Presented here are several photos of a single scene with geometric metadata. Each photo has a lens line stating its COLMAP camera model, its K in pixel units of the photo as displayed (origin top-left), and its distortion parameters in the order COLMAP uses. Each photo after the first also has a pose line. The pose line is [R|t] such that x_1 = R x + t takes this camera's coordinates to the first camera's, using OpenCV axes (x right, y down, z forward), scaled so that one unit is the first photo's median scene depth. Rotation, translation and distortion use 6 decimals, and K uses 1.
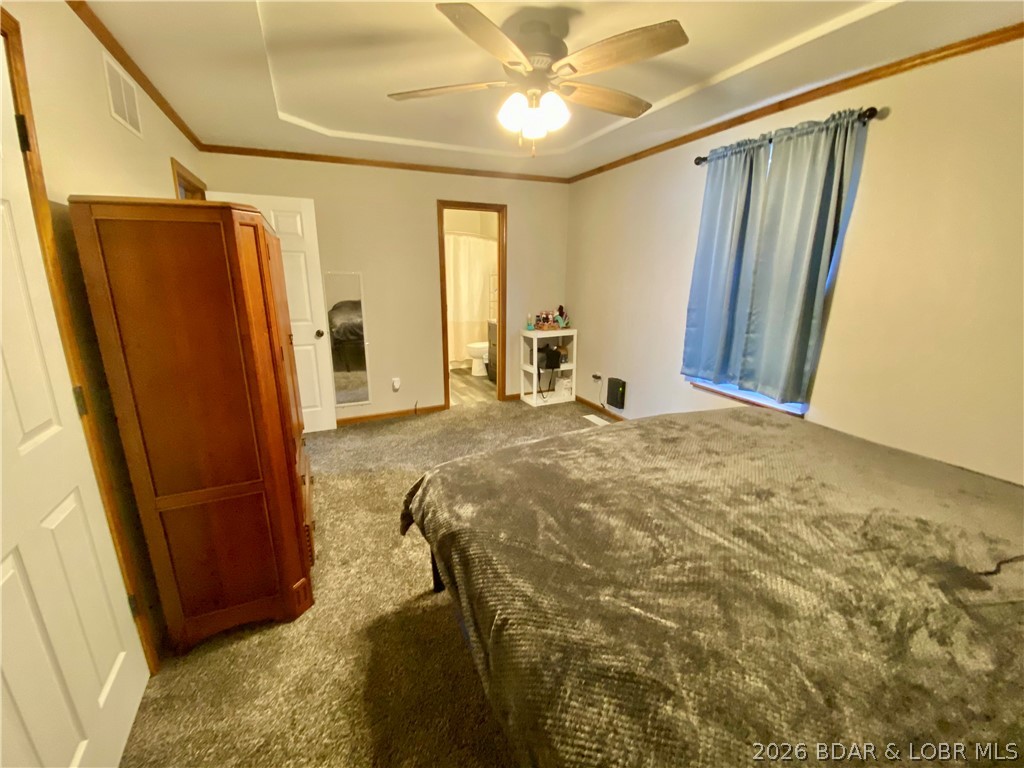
lens RADIAL K [[431.0, 0, 510.0], [0, 431.0, 380.6], [0, 0, 1]] dist [0.066396, -0.041506]
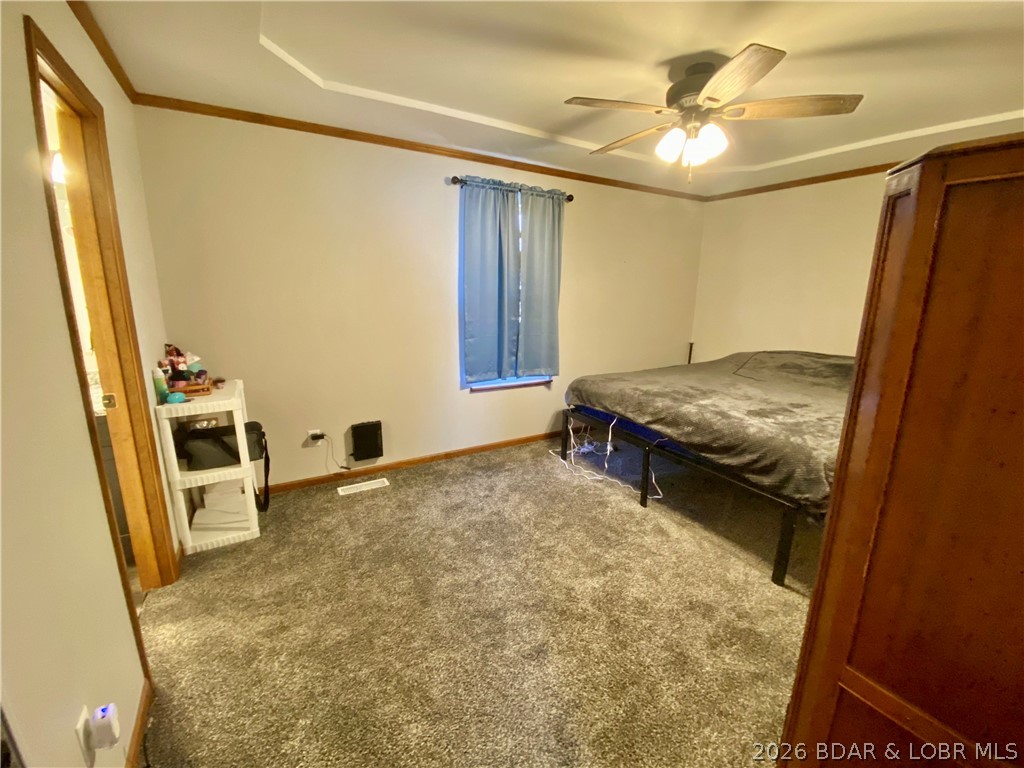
lens RADIAL K [[431.0, 0, 510.0], [0, 431.0, 380.6], [0, 0, 1]] dist [0.066396, -0.041506]
pose [[-0.115129, -0.216222, 0.969533, -0.635432], [0.228840, 0.943997, 0.237701, -0.247587], [-0.966632, 0.249234, -0.059201, 0.972912]]
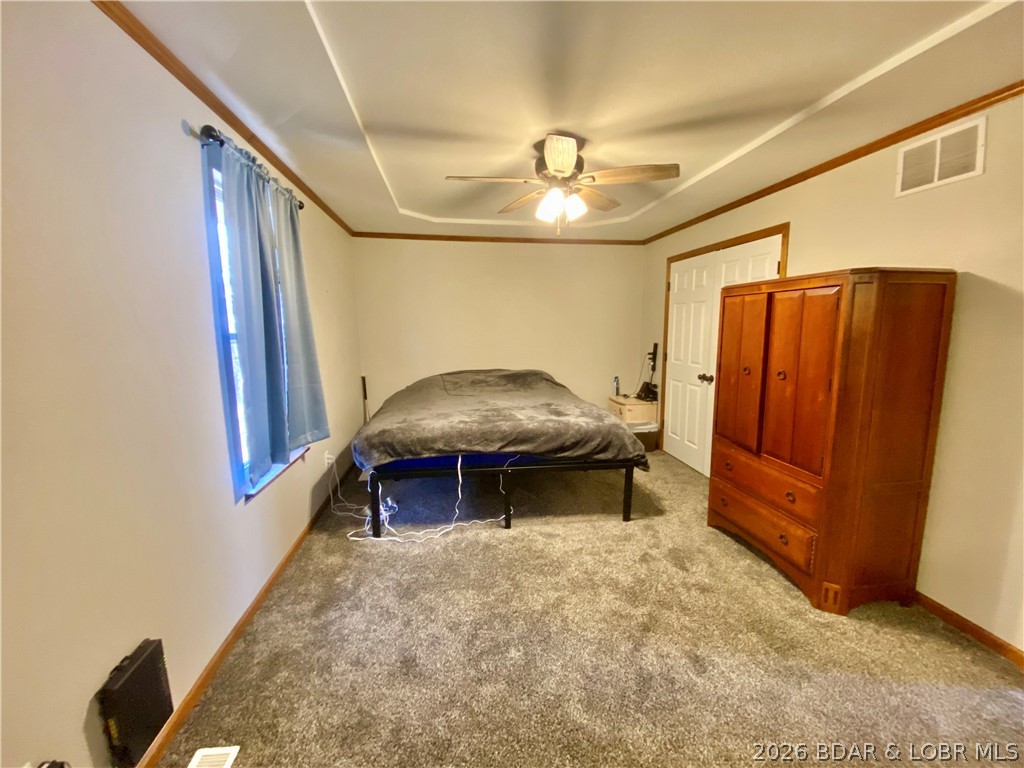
lens RADIAL K [[431.0, 0, 510.0], [0, 431.0, 380.6], [0, 0, 1]] dist [0.066396, -0.041506]
pose [[-0.965457, -0.035893, 0.258078, -0.098560], [0.062289, 0.929955, 0.362357, -0.355044], [-0.253007, 0.365916, -0.895596, 1.422148]]
